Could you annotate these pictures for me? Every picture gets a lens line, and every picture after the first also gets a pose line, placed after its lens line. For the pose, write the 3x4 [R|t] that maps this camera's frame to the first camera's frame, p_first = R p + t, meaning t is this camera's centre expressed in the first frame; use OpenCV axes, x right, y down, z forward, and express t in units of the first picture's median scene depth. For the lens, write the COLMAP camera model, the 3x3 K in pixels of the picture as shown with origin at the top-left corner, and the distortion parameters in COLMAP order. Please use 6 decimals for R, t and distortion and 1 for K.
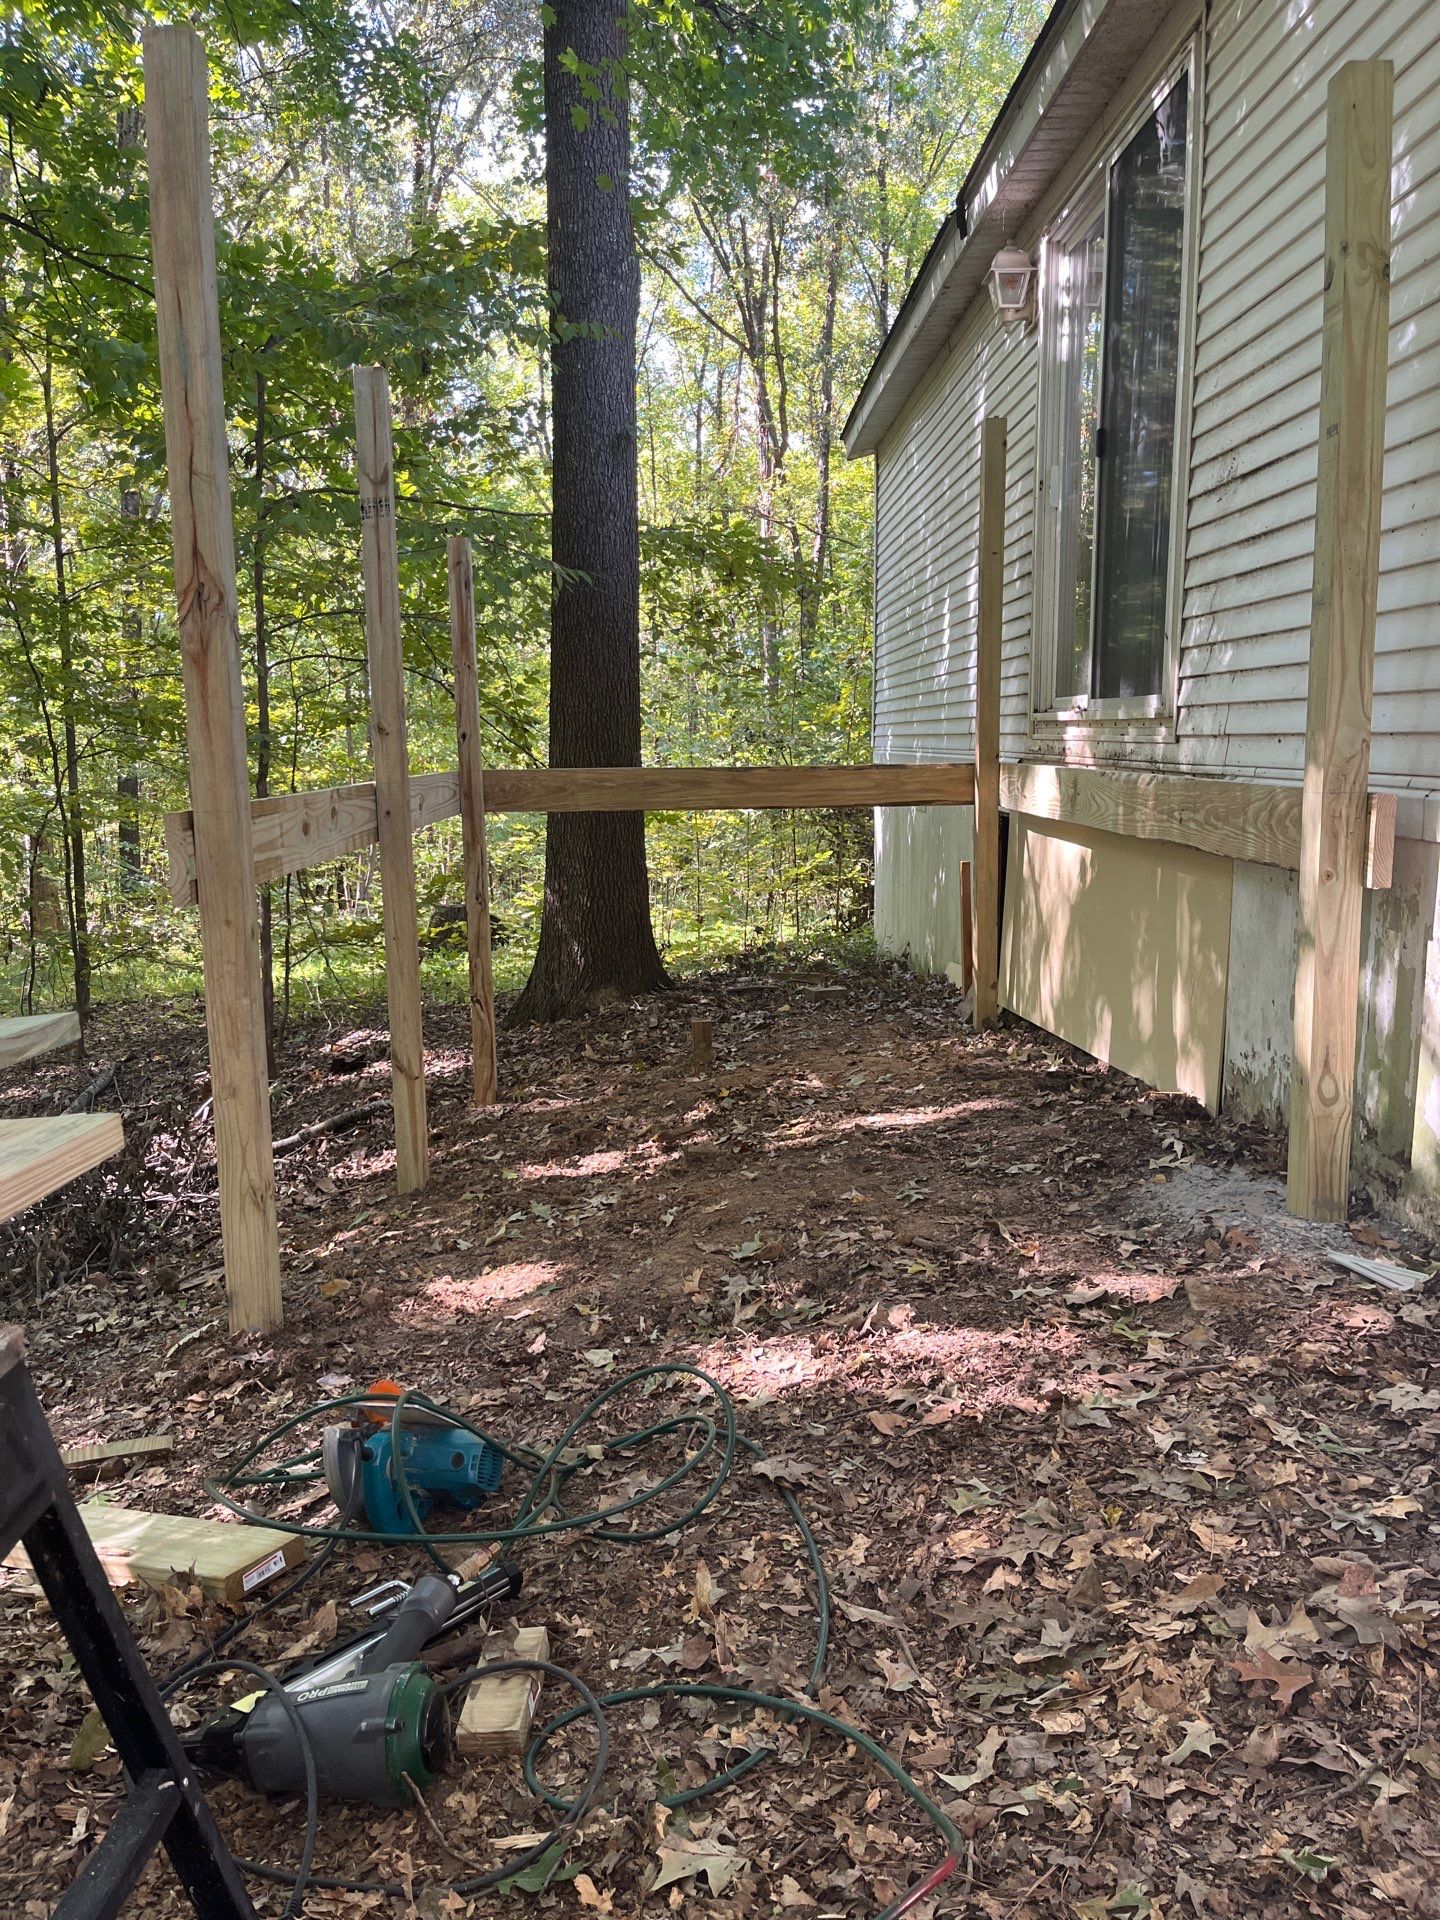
lens RADIAL K [[1435.2, 0, 717.7], [0, 1435.2, 964.2], [0, 0, 1]] dist [0.058856, -0.082740]
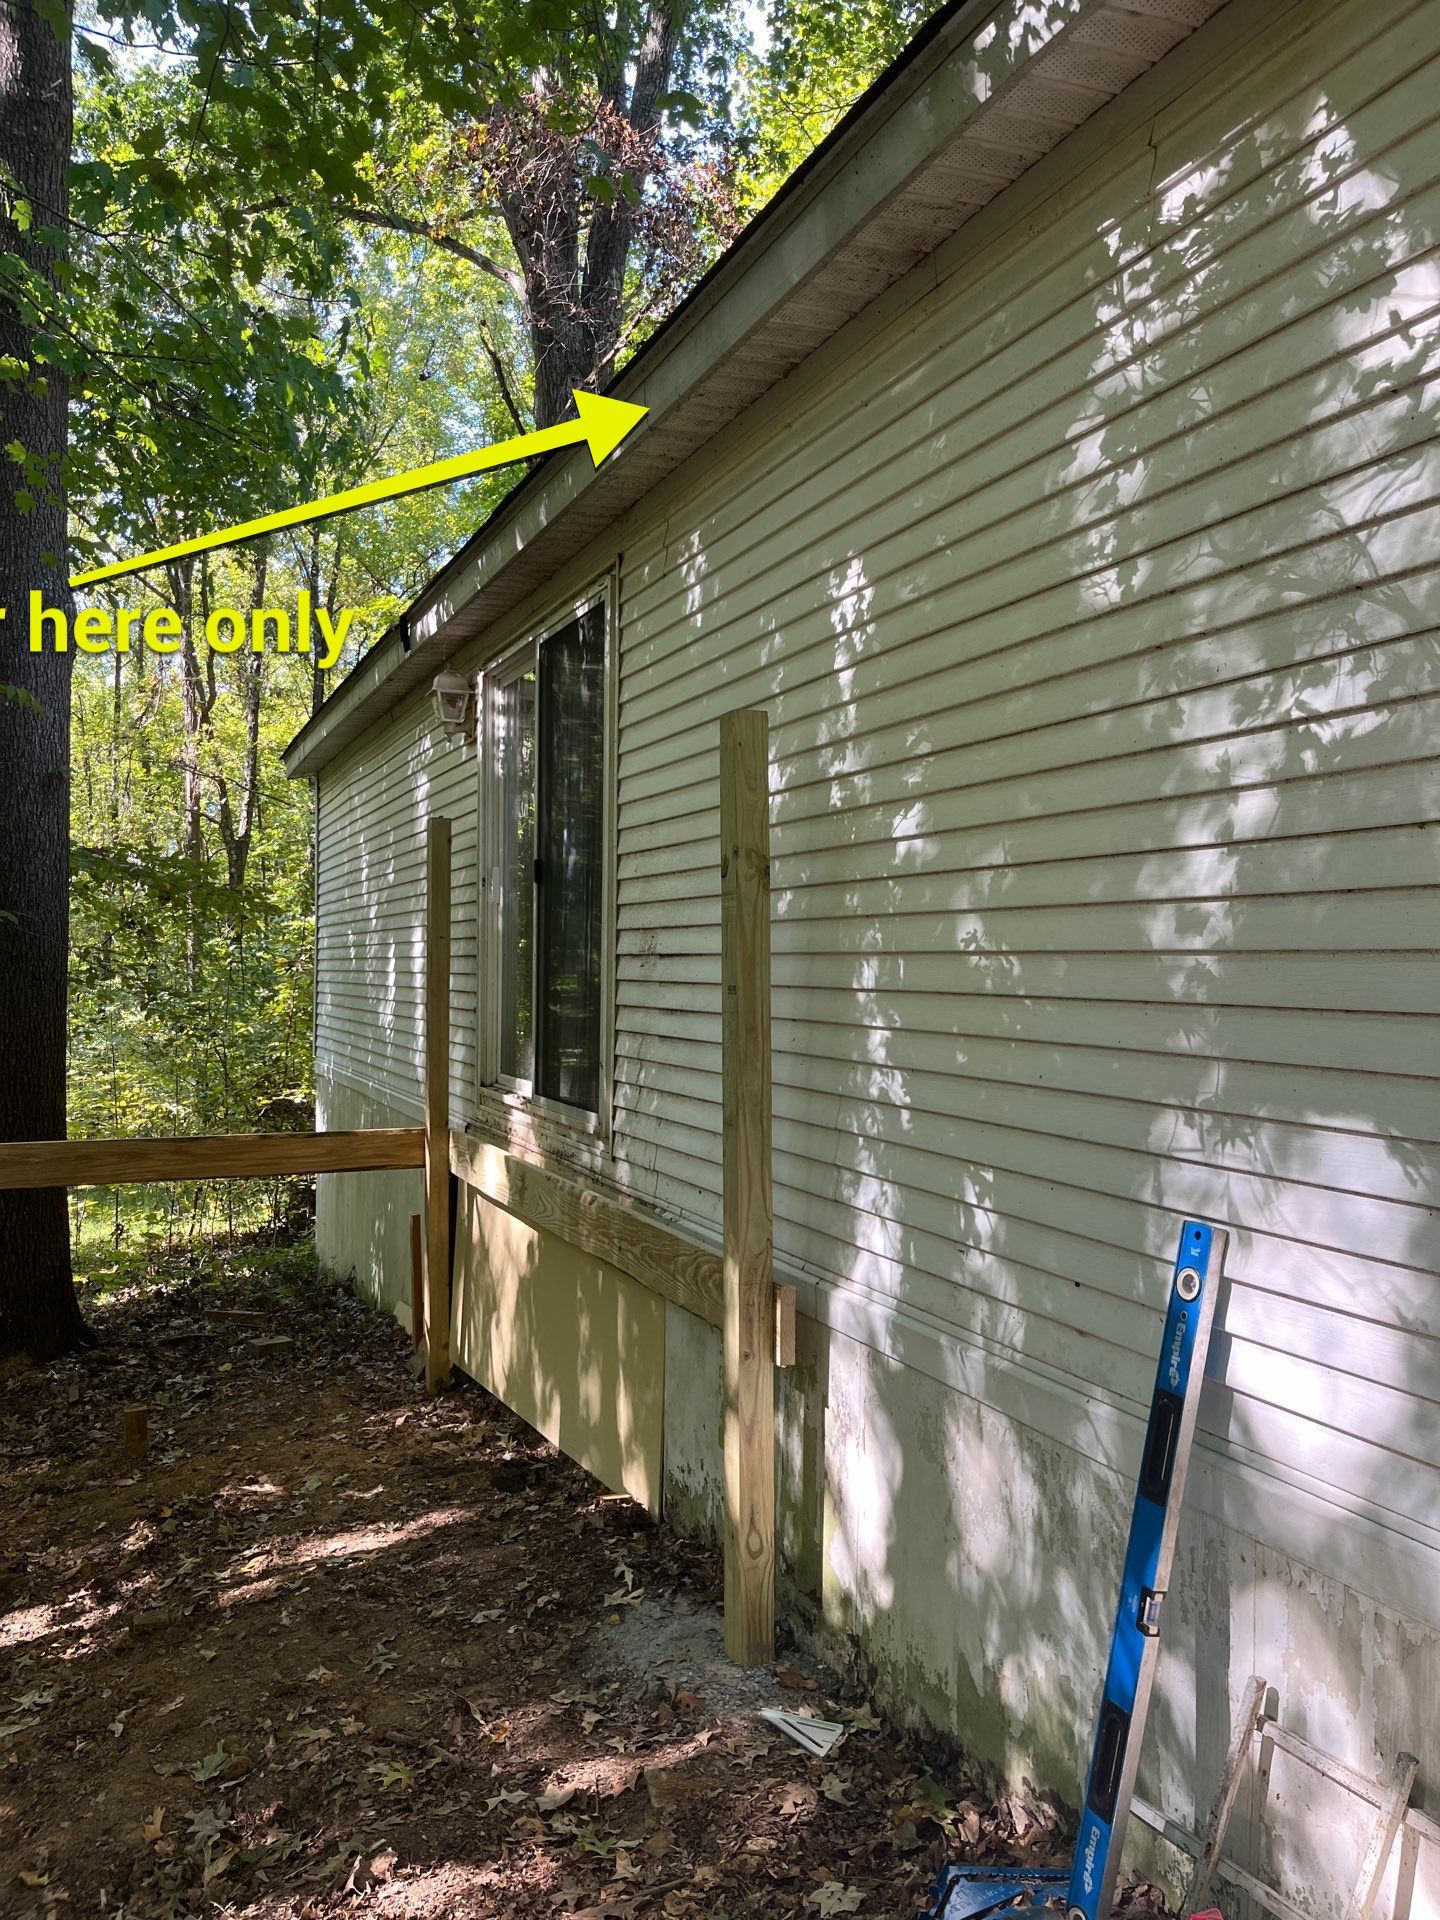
lens RADIAL K [[1428.2, 0, 711.7], [0, 1428.2, 969.6], [0, 0, 1]] dist [0.051618, -0.086251]
pose [[0.926566, 0.017211, 0.375738, -0.032841], [0.041083, 0.988345, -0.146582, -0.145940], [-0.373882, 0.151254, 0.915060, -0.071565]]
